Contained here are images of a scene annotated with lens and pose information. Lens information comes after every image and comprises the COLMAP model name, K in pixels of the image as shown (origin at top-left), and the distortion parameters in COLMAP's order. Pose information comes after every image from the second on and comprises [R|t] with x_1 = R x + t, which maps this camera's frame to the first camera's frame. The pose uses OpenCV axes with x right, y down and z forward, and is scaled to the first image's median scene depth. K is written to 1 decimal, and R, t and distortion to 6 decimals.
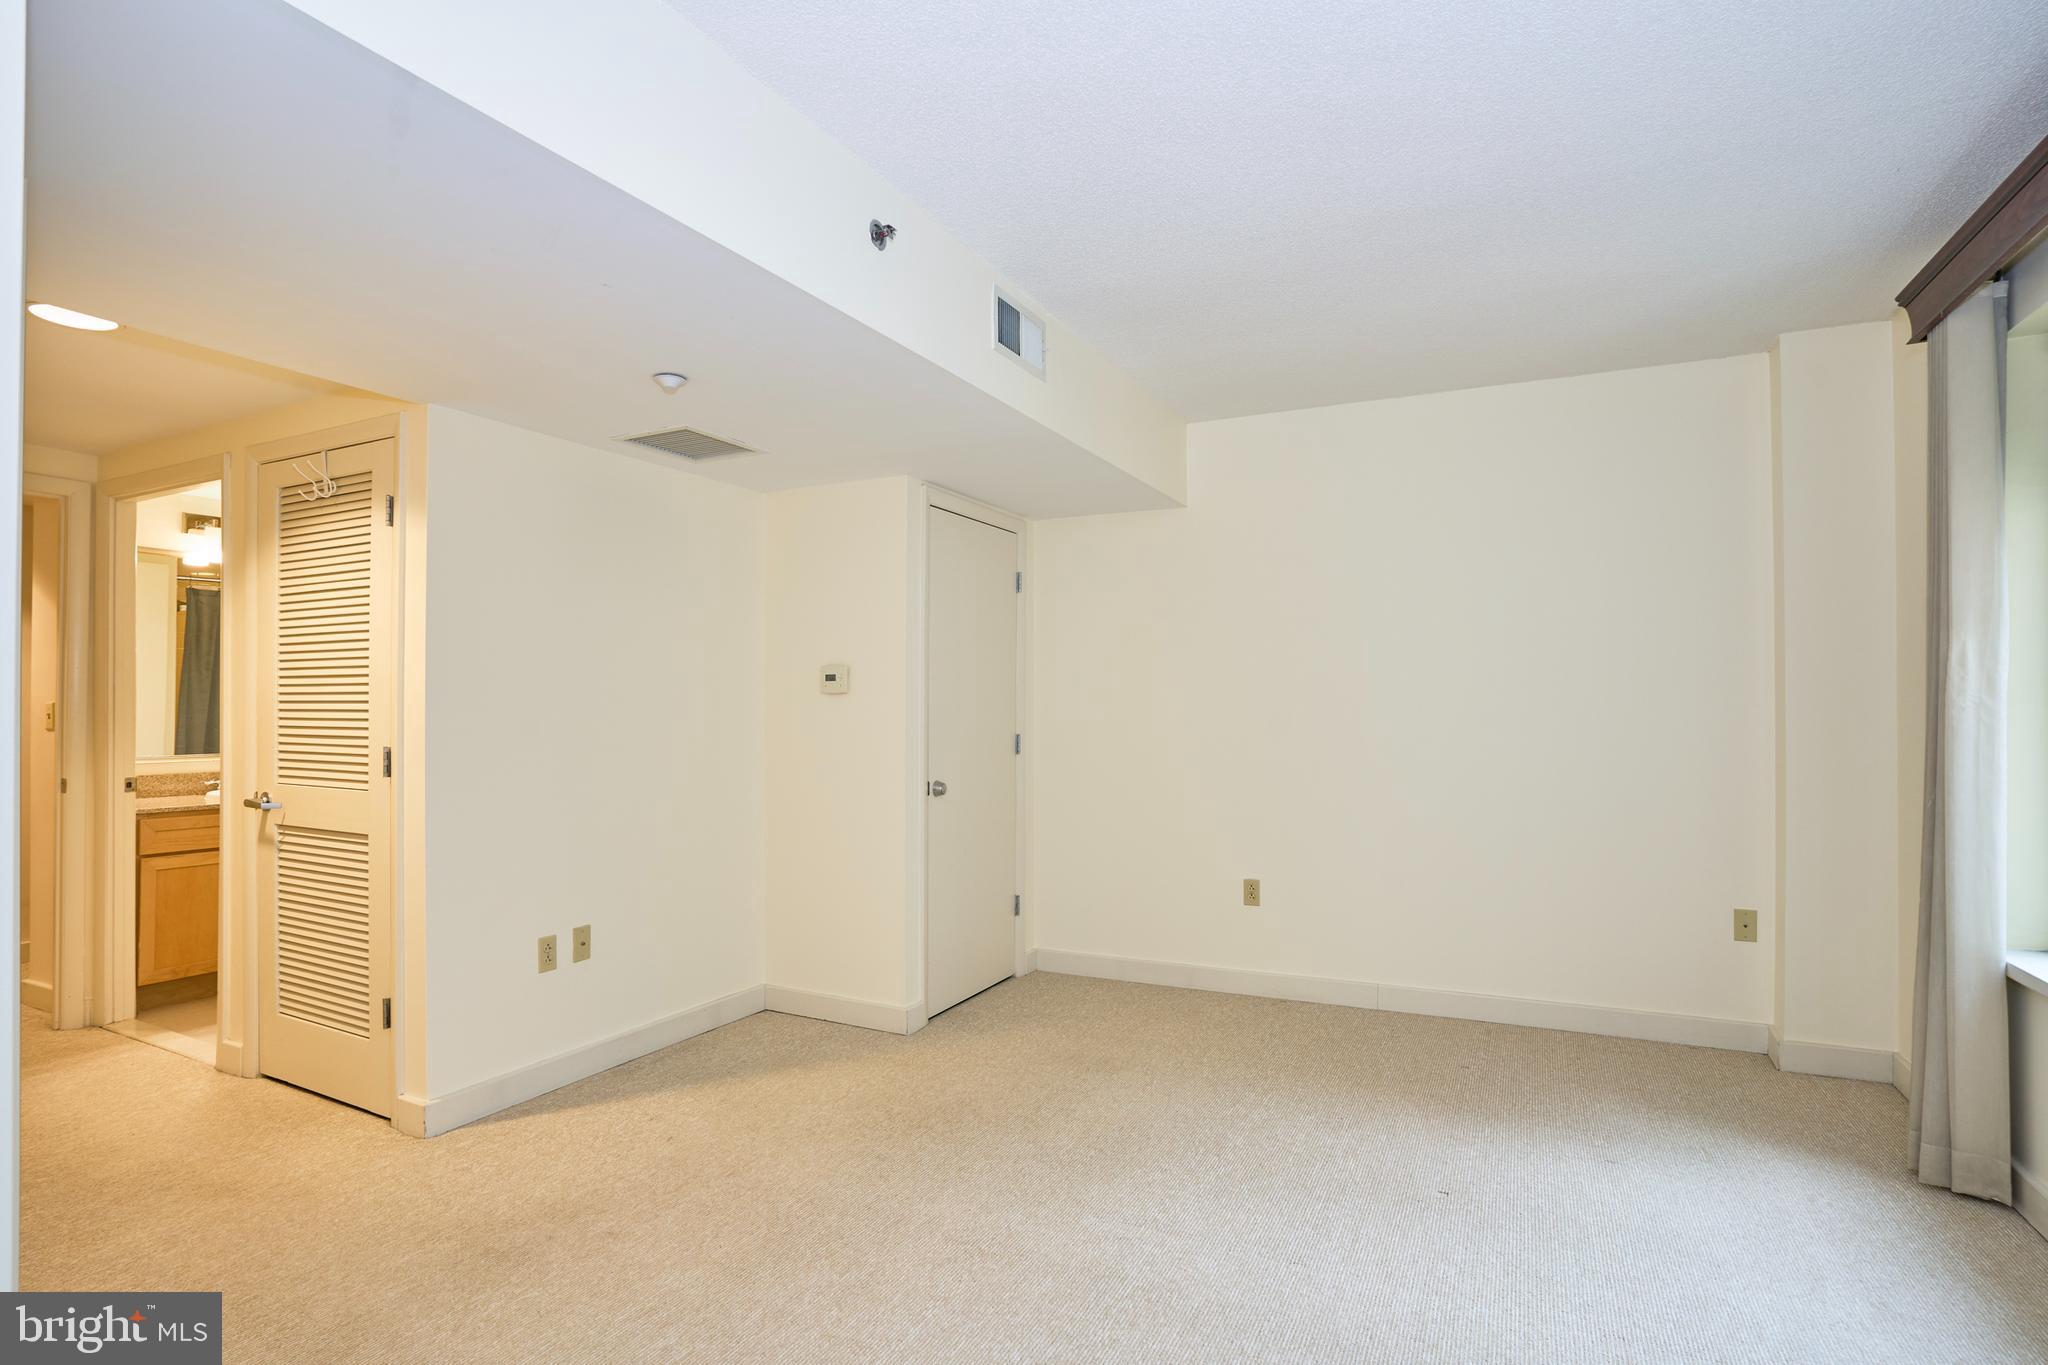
lens RADIAL K [[999.2, 0, 1025.3], [0, 999.2, 688.0], [0, 0, 1]] dist [-0.021125, 0.000434]
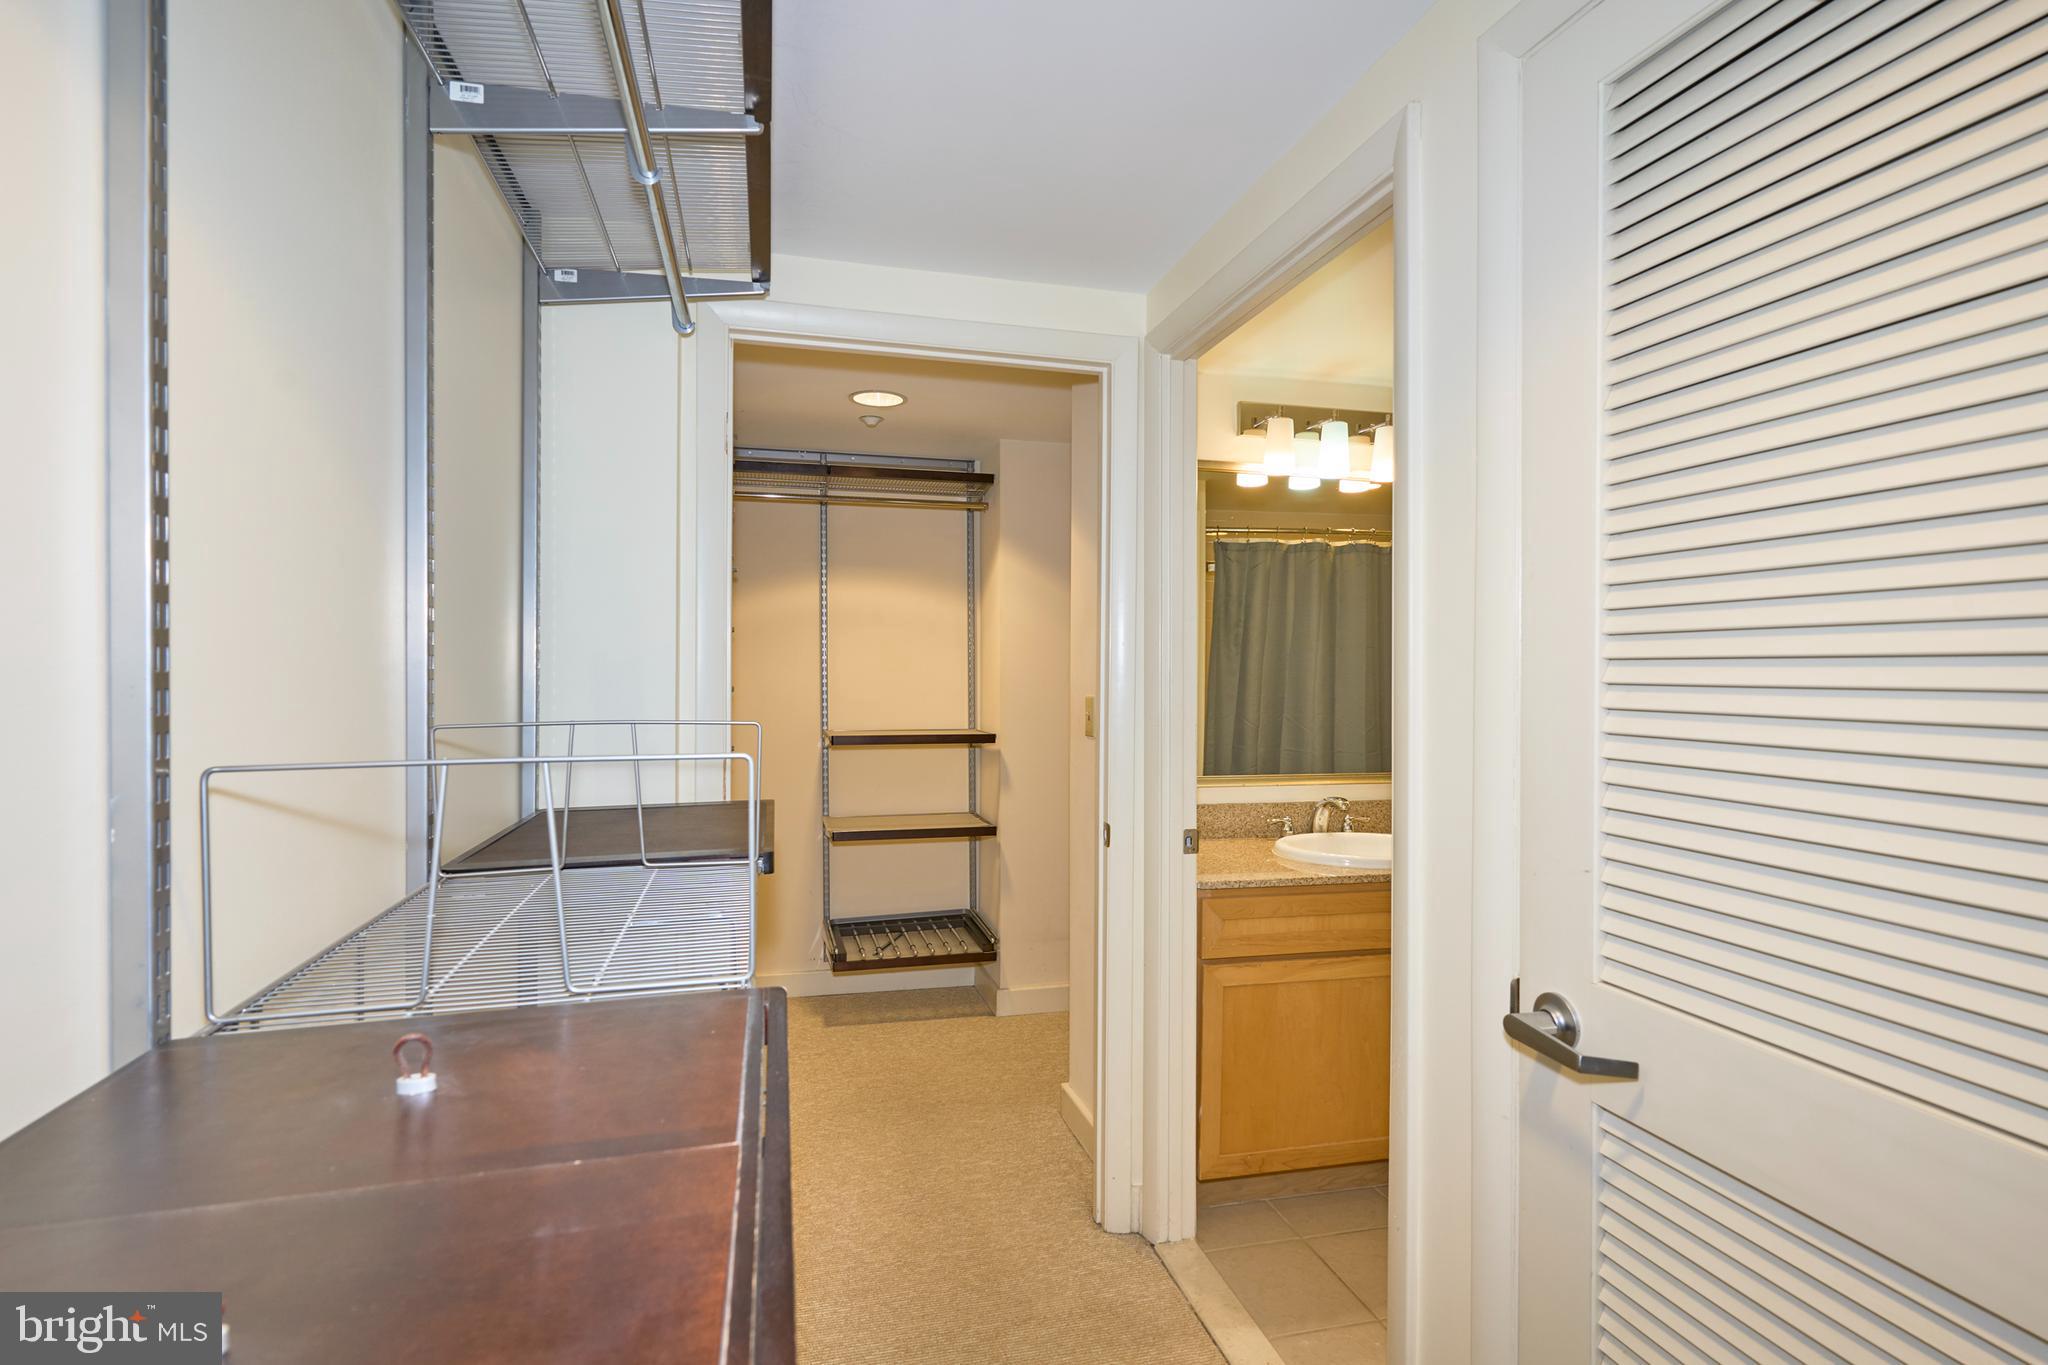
lens RADIAL K [[1003.0, 0, 1012.1], [0, 1003.0, 683.6], [0, 0, 1]] dist [0.002907, -0.001997]
pose [[0.653164, 0.012985, -0.757105, -0.513374], [0.006071, 0.999731, 0.022385, -0.010178], [0.757192, -0.019218, 0.652910, 0.513317]]
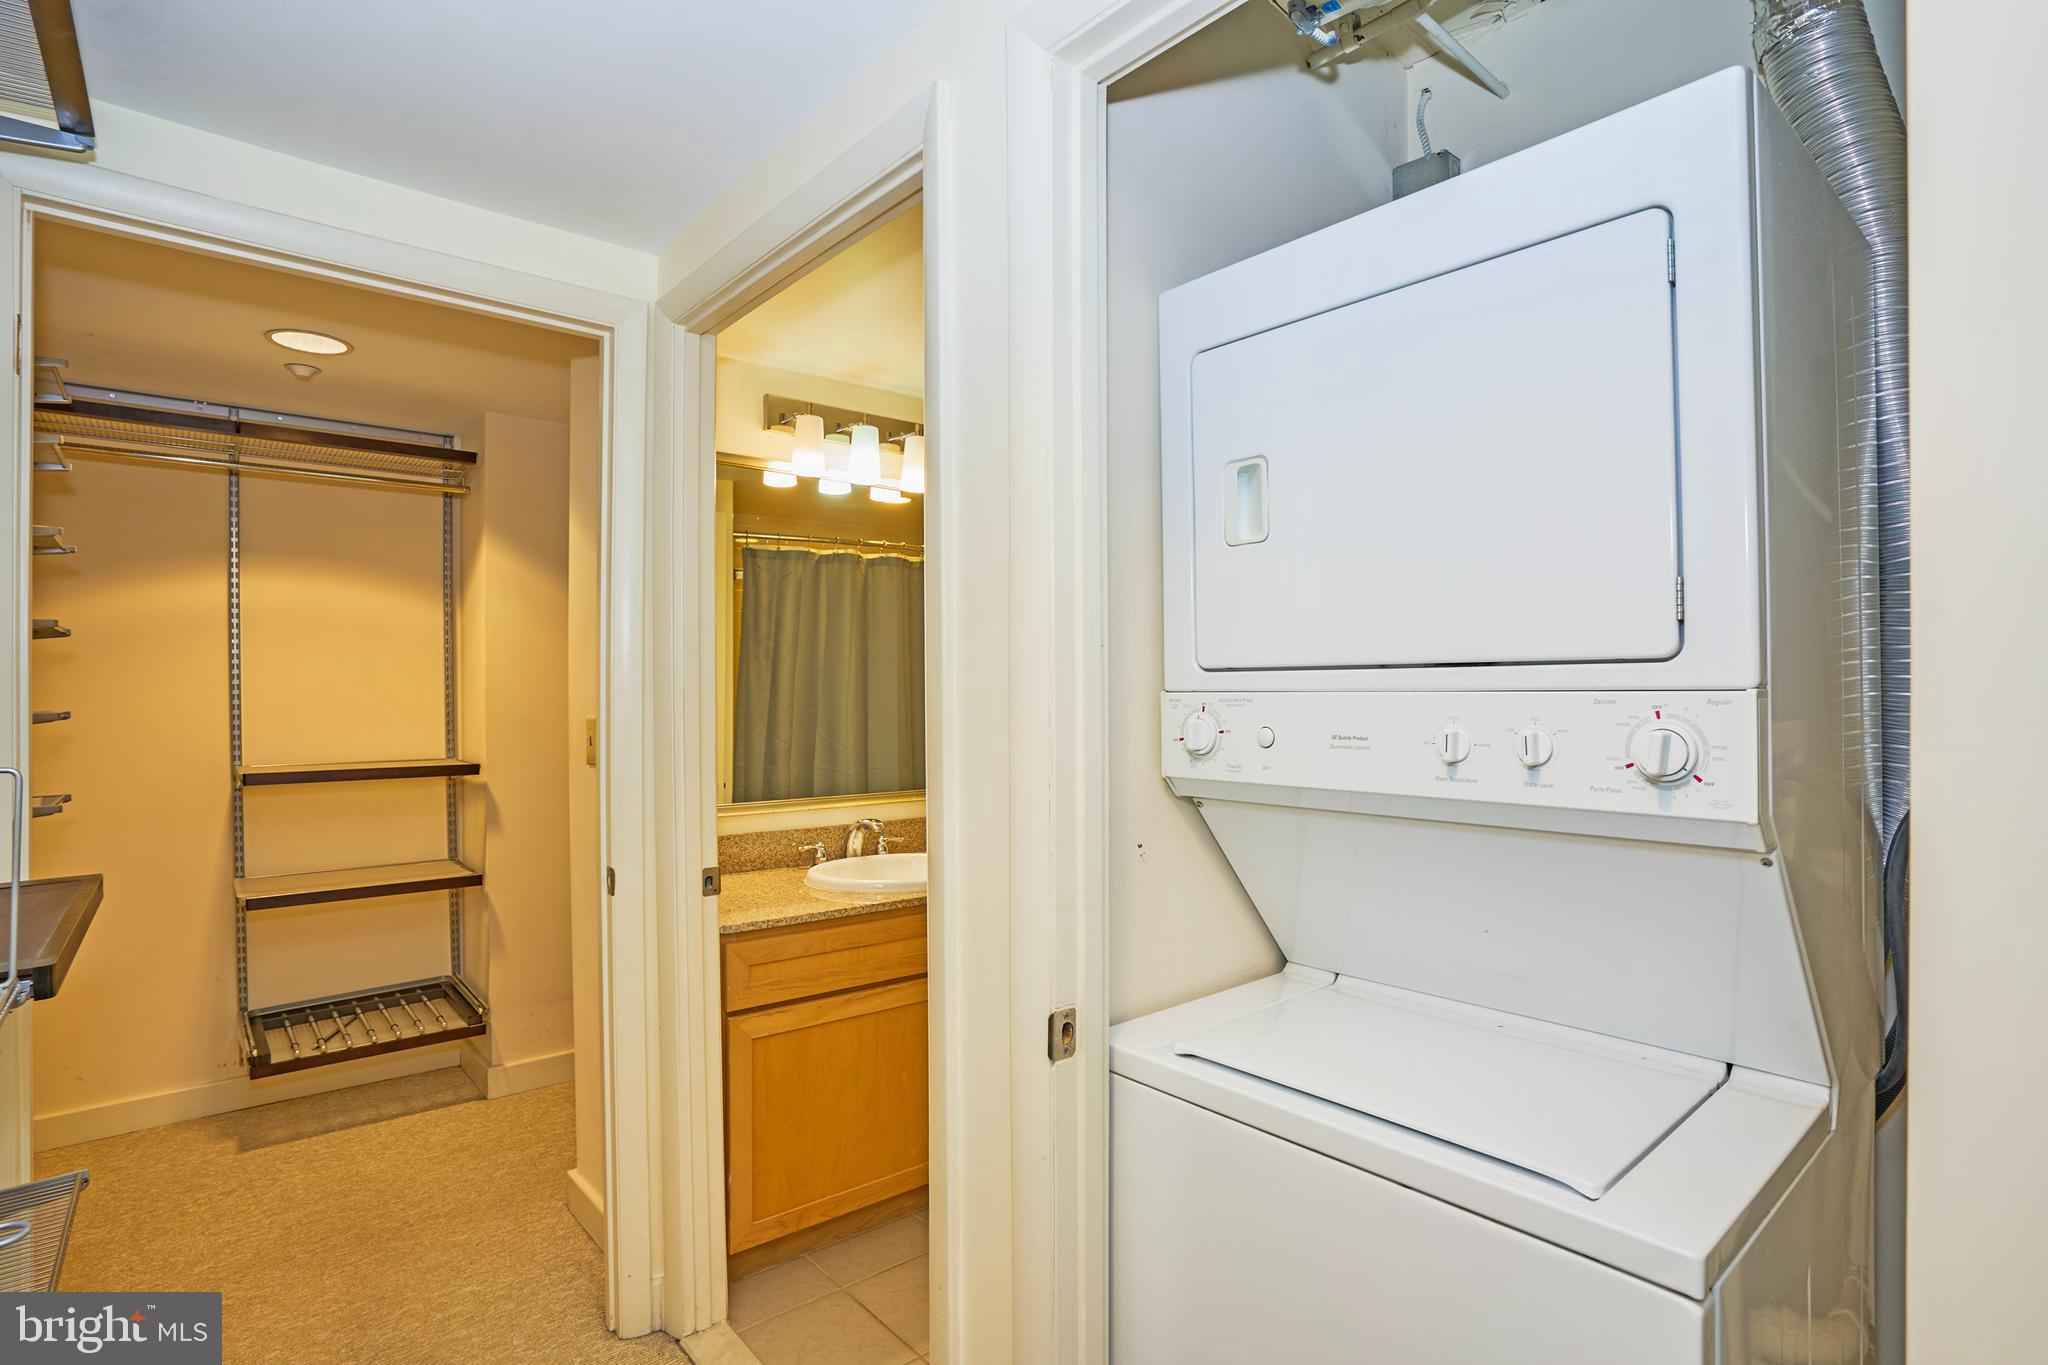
lens RADIAL K [[1030.9, 0, 1017.7], [0, 1030.9, 683.3], [0, 0, 1]] dist [-0.089646, 0.037472]
pose [[0.919240, -0.002845, -0.393688, -0.538541], [0.007092, 0.999931, 0.009333, -0.009167], [0.393635, -0.011371, 0.919197, 0.557759]]
